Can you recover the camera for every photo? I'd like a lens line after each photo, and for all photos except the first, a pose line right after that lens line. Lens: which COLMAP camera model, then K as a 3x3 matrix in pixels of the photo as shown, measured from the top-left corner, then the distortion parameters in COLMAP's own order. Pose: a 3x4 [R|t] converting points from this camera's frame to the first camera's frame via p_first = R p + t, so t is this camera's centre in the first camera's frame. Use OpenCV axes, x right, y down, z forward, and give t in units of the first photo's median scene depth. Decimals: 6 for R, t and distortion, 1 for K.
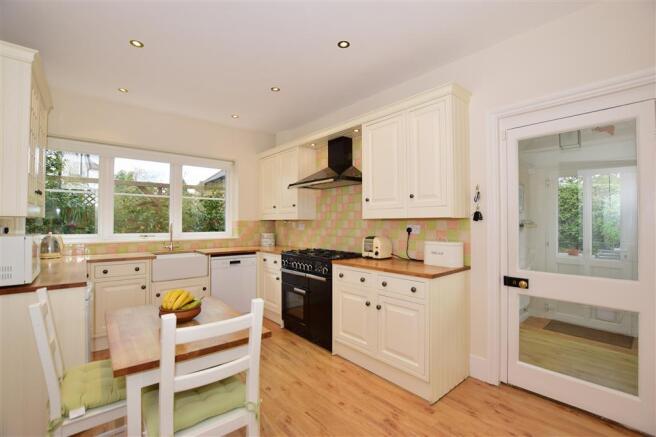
lens RADIAL K [[295.4, 0, 328.2], [0, 295.4, 221.3], [0, 0, 1]] dist [-0.013796, -0.000052]
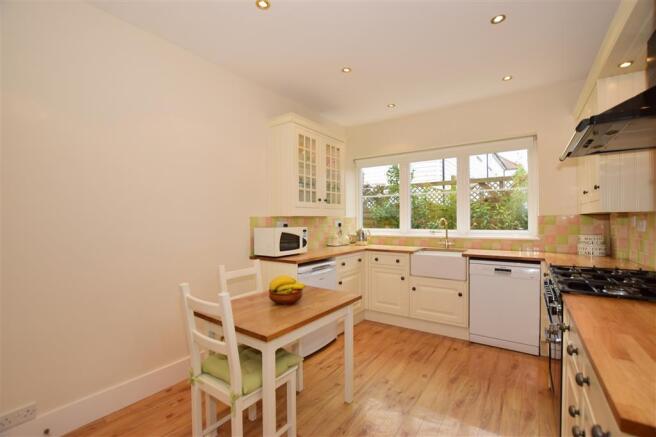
lens RADIAL K [[295.4, 0, 327.5], [0, 295.4, 218.6], [0, 0, 1]] dist [-0.013796, -0.000052]
pose [[0.256263, -0.007895, -0.966575, 0.300616], [0.010230, 0.999933, -0.005455, 0.004364], [0.966553, -0.008490, 0.256326, 0.373144]]
